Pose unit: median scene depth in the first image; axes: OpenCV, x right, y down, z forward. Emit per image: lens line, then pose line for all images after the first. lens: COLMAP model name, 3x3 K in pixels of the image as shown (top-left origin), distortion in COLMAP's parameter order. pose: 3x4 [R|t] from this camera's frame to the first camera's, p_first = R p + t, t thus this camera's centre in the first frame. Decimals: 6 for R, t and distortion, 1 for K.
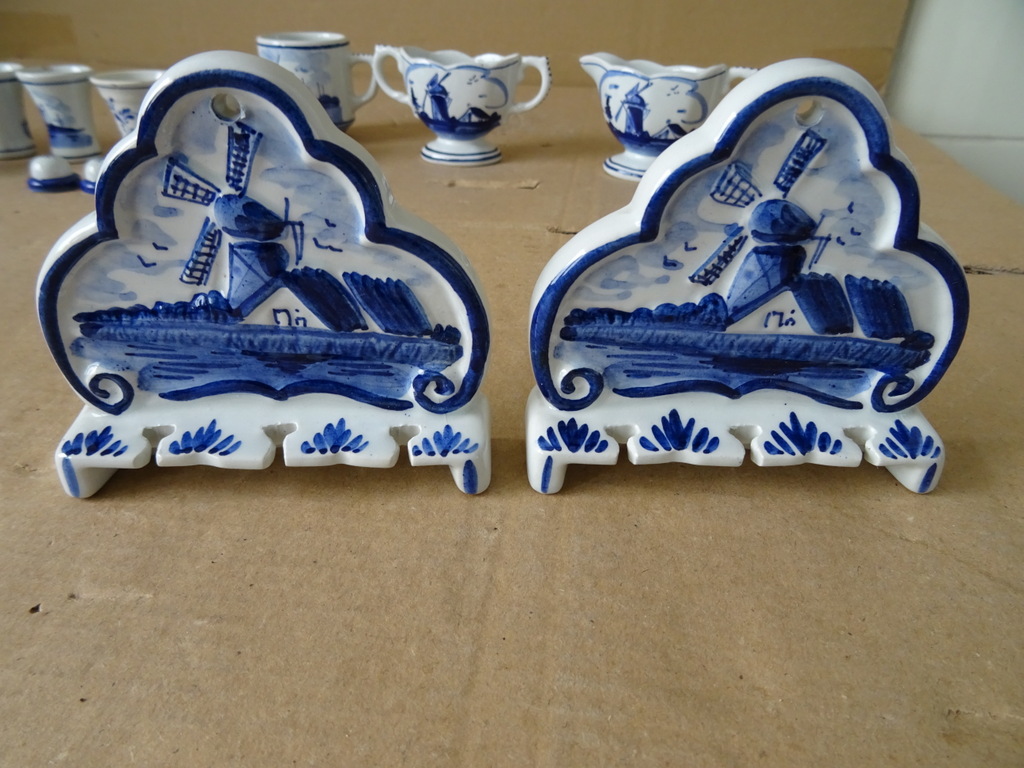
lens RADIAL K [[731.5, 0, 512.1], [0, 731.5, 379.2], [0, 0, 1]] dist [0.009958, -0.026459]
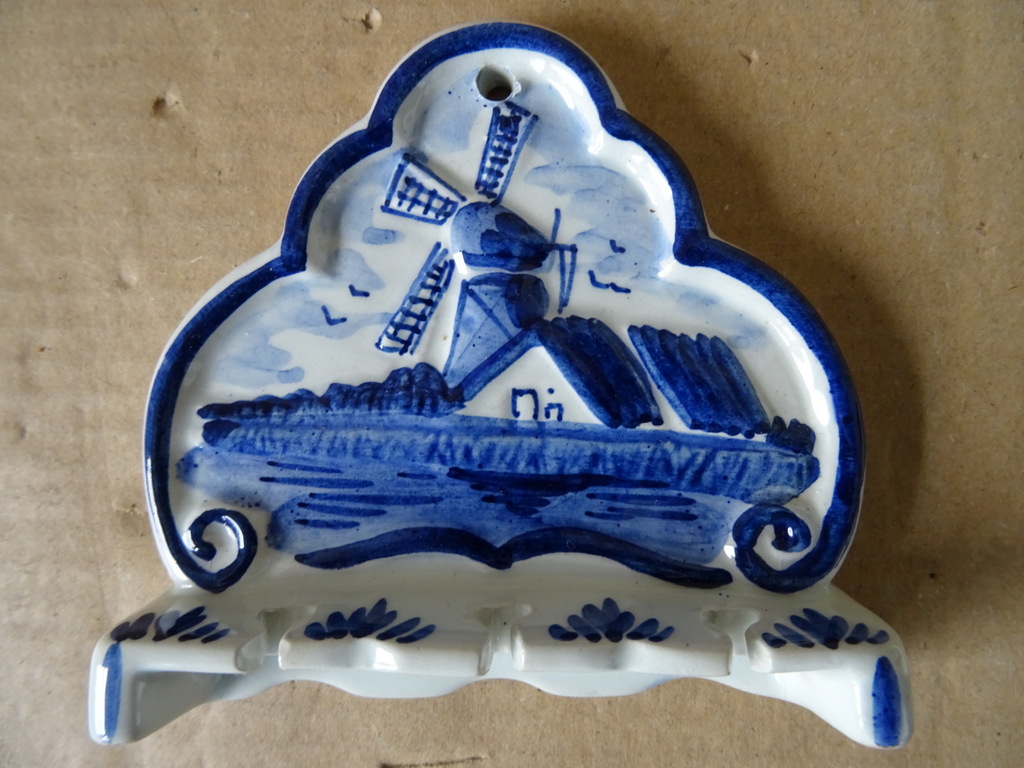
lens RADIAL K [[731.5, 0, 507.1], [0, 731.5, 382.5], [0, 0, 1]] dist [0.009958, -0.026459]
pose [[0.997265, -0.028260, -0.068289, -0.283053], [-0.015115, 0.826487, -0.562753, 0.246405], [0.072344, 0.562247, 0.823799, 0.472891]]
